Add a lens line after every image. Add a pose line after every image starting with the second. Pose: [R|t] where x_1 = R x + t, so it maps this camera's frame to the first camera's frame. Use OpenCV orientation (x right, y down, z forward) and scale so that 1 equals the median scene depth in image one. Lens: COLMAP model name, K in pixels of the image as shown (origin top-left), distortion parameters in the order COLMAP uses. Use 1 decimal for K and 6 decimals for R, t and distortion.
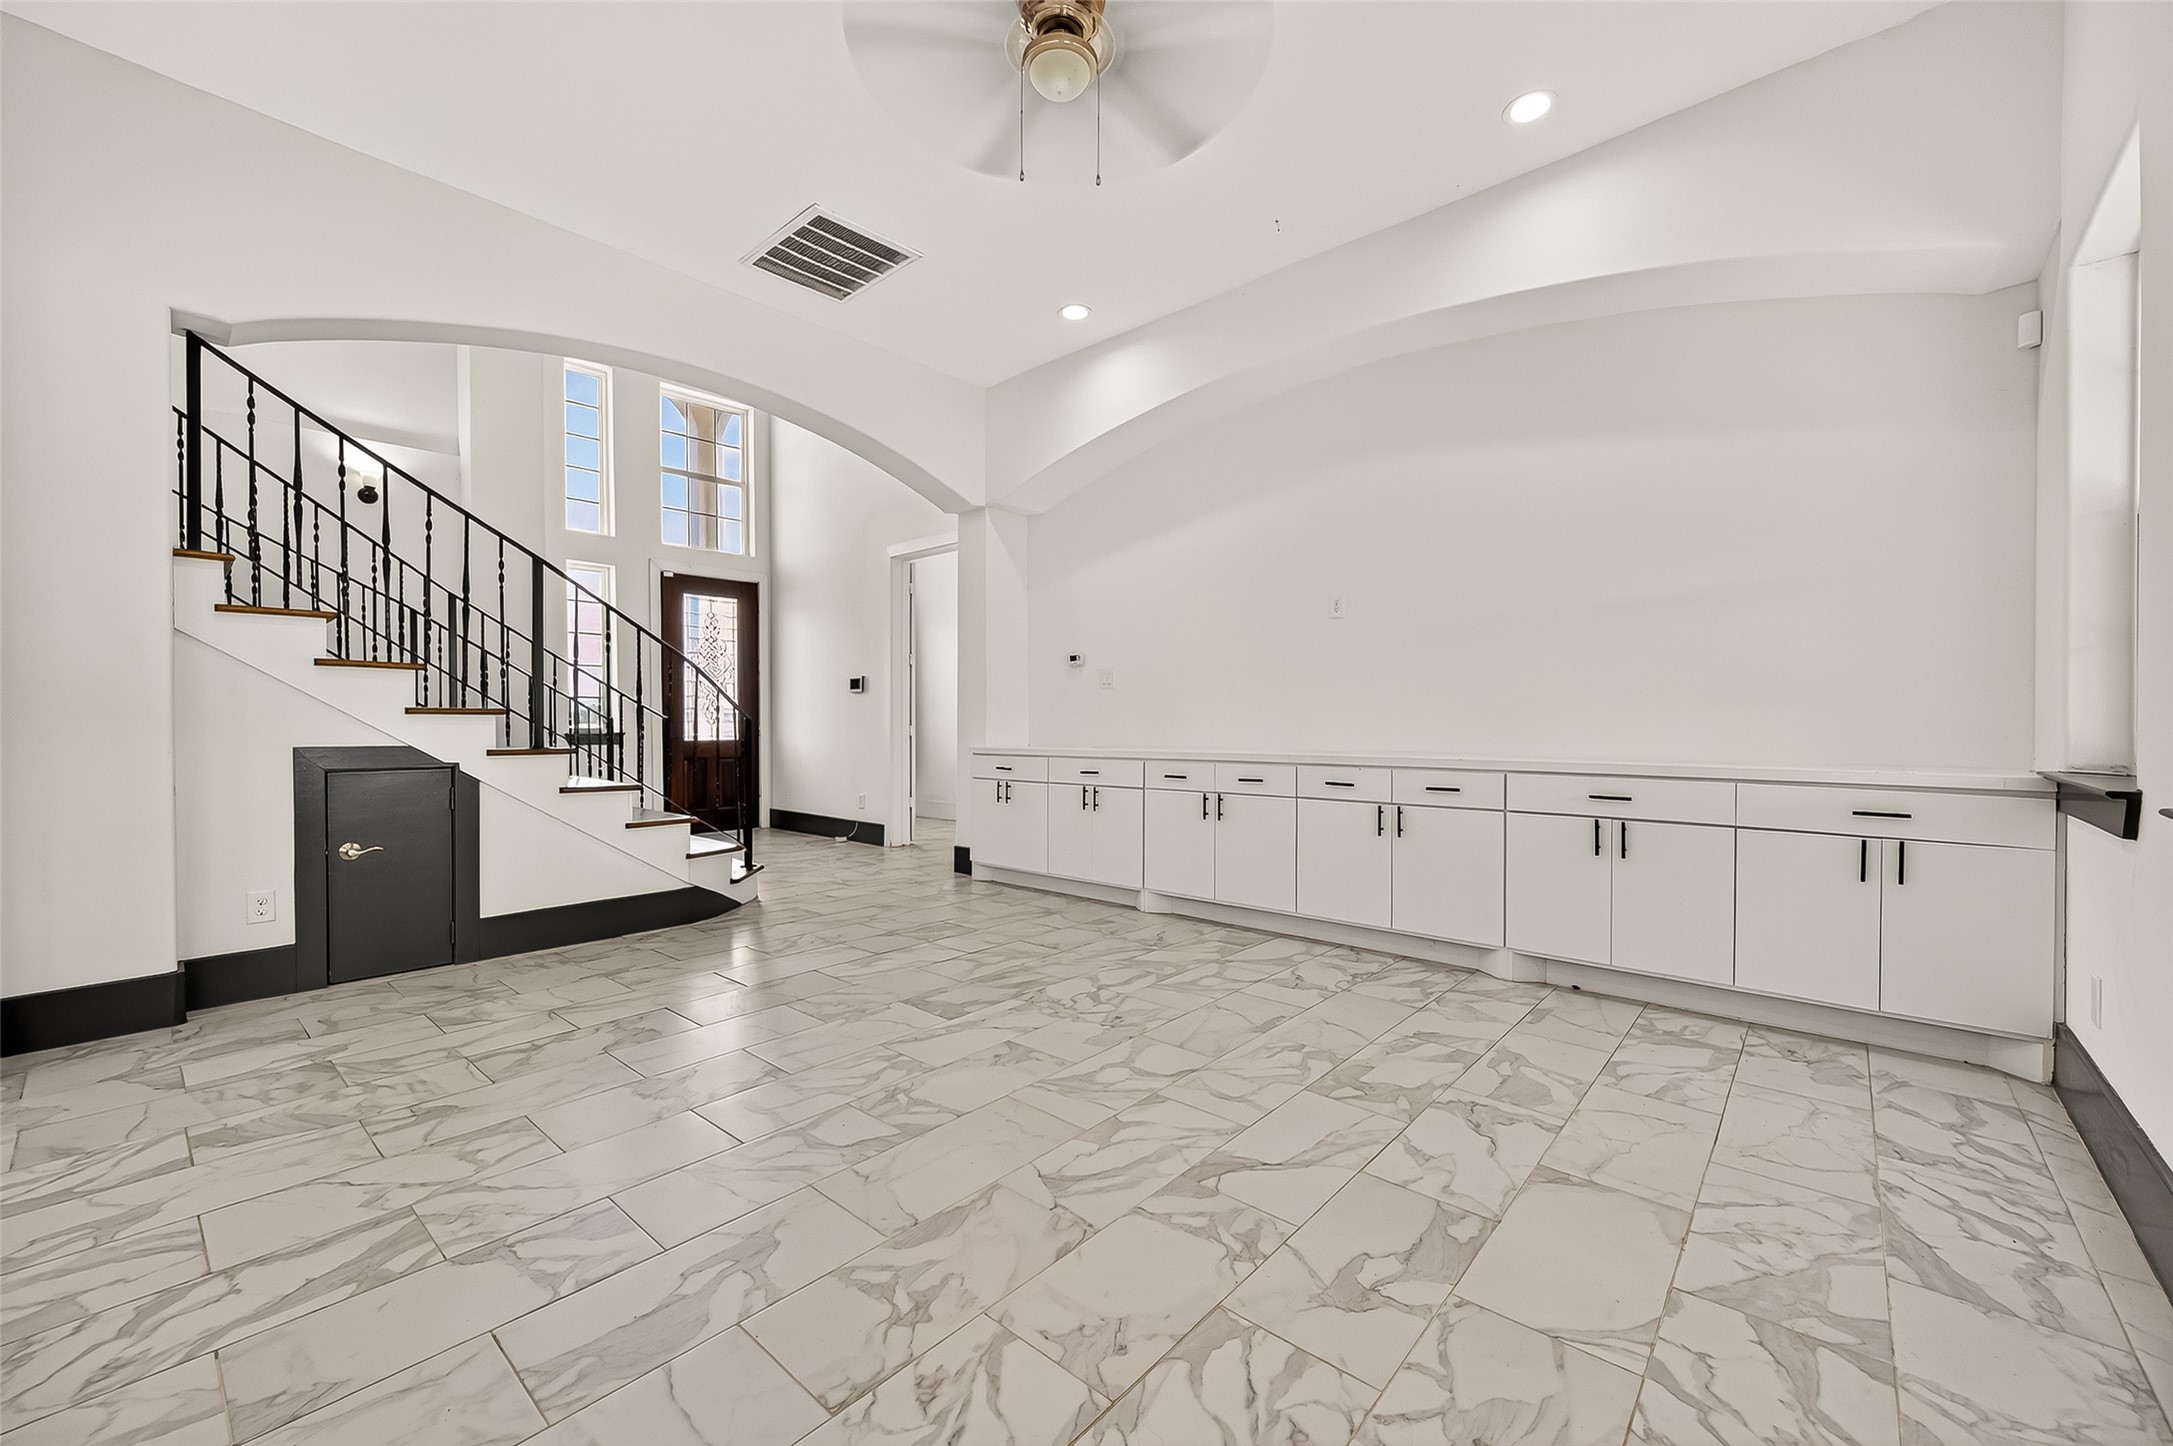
lens RADIAL K [[855.9, 0, 1091.4], [0, 855.9, 727.4], [0, 0, 1]] dist [0.007166, -0.000048]
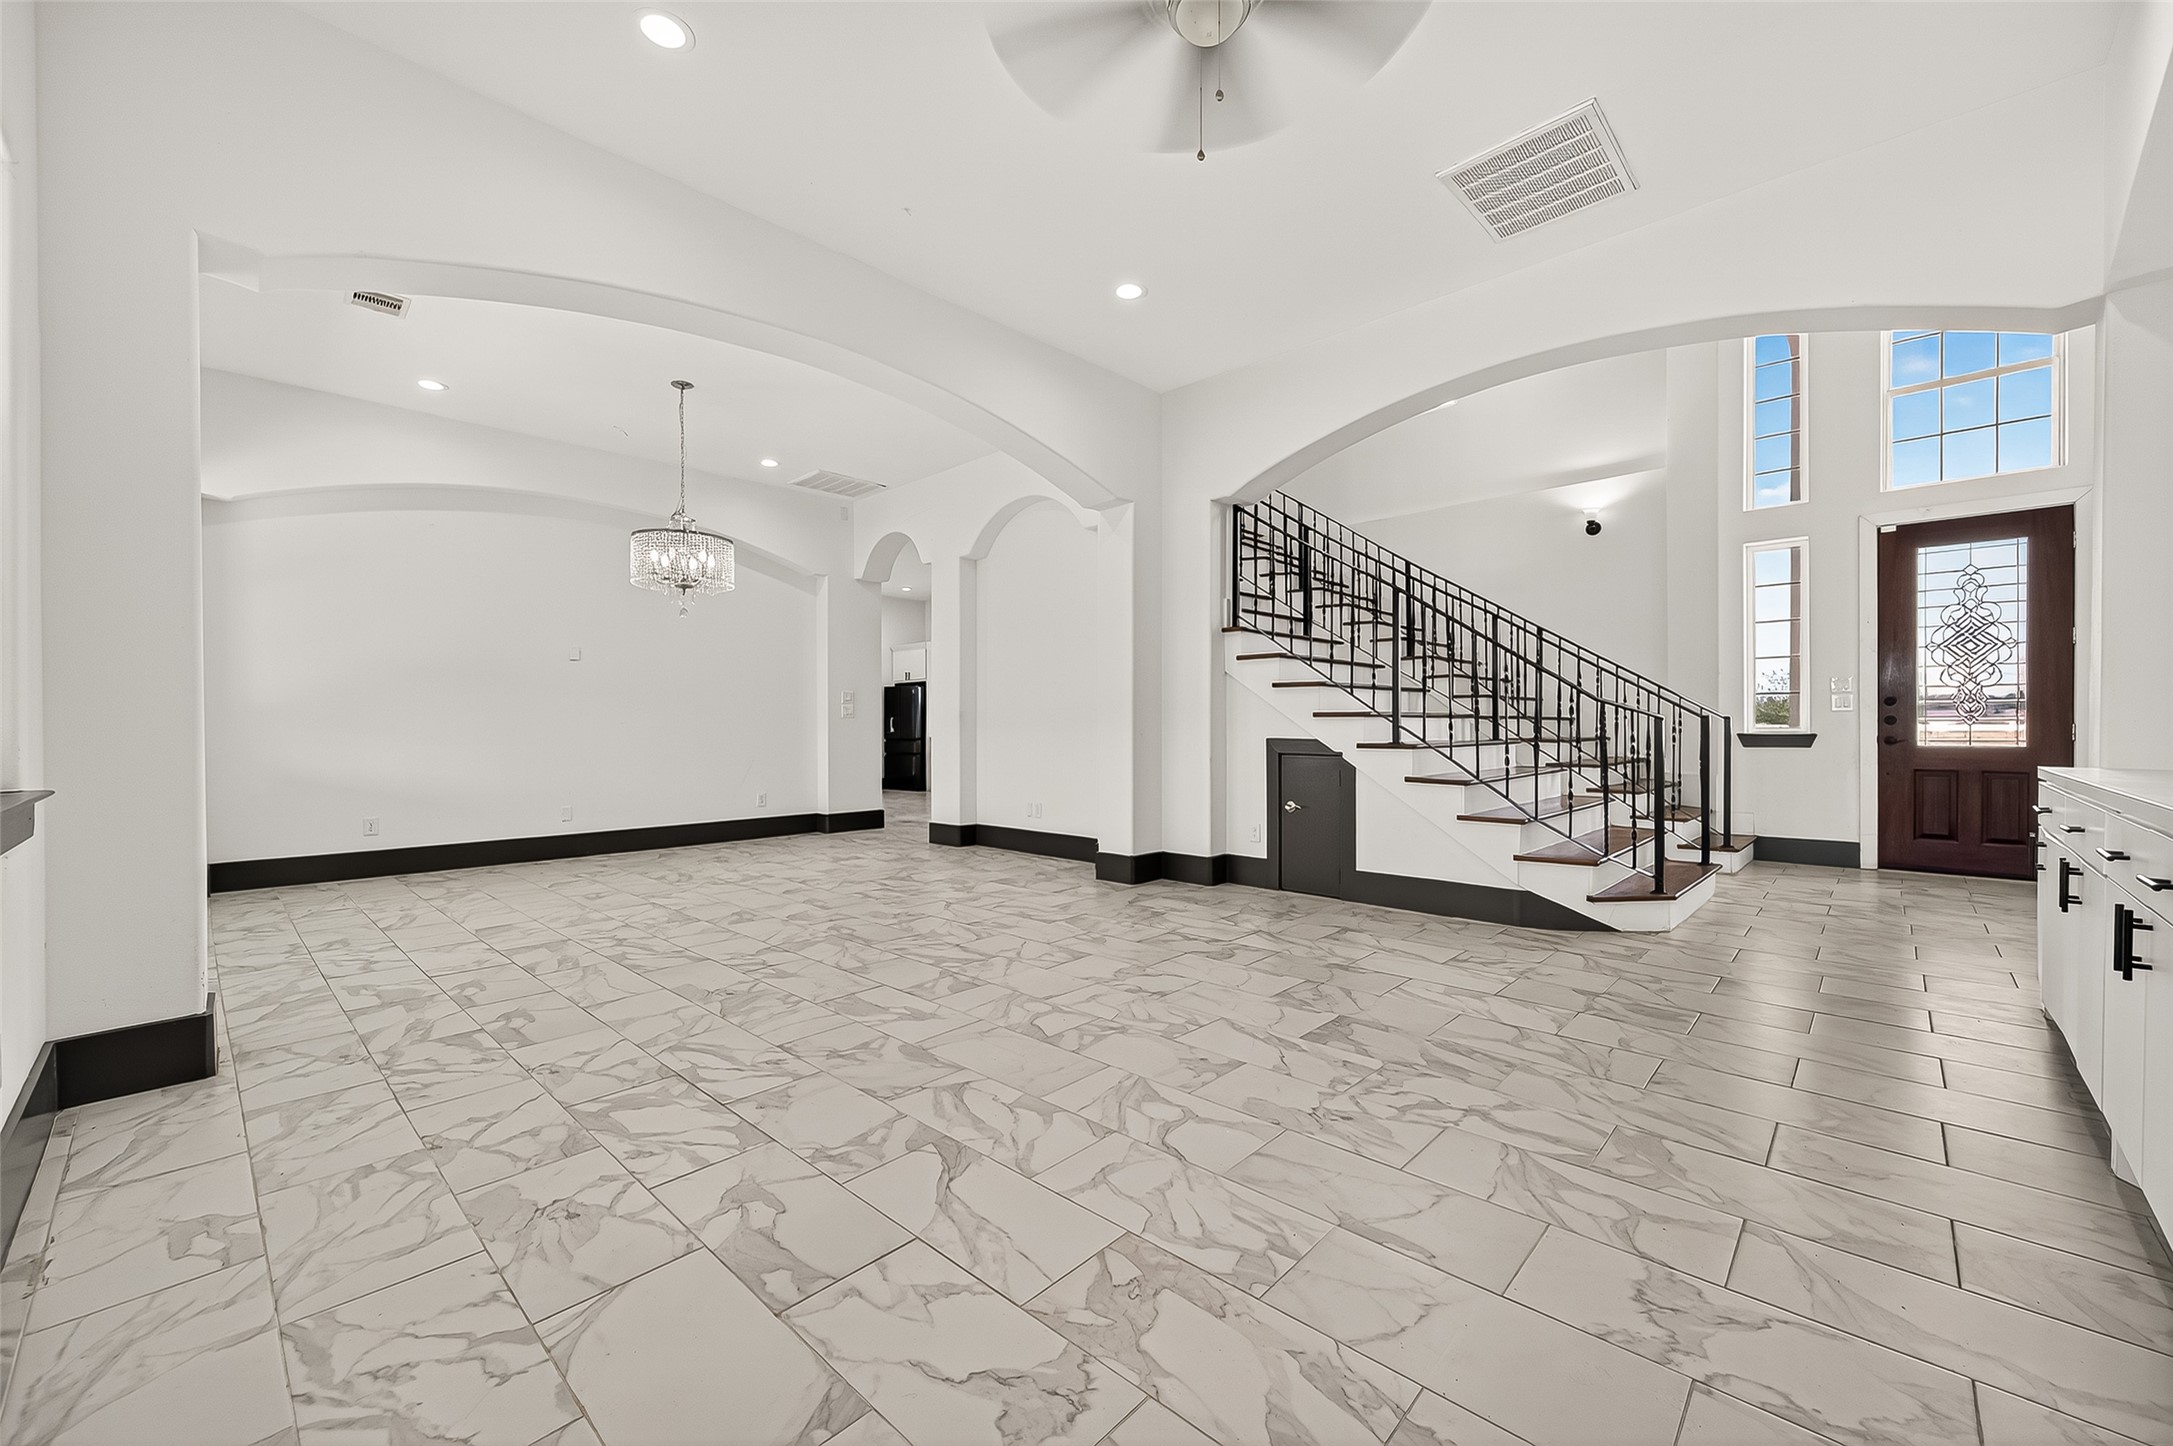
lens RADIAL K [[855.9, 0, 1091.4], [0, 855.9, 727.4], [0, 0, 1]] dist [0.007166, -0.000048]
pose [[-0.033295, 0.004703, -0.999435, 0.914943], [-0.003374, 0.999983, 0.004818, -0.005074], [0.999440, 0.003532, -0.033278, 0.935714]]
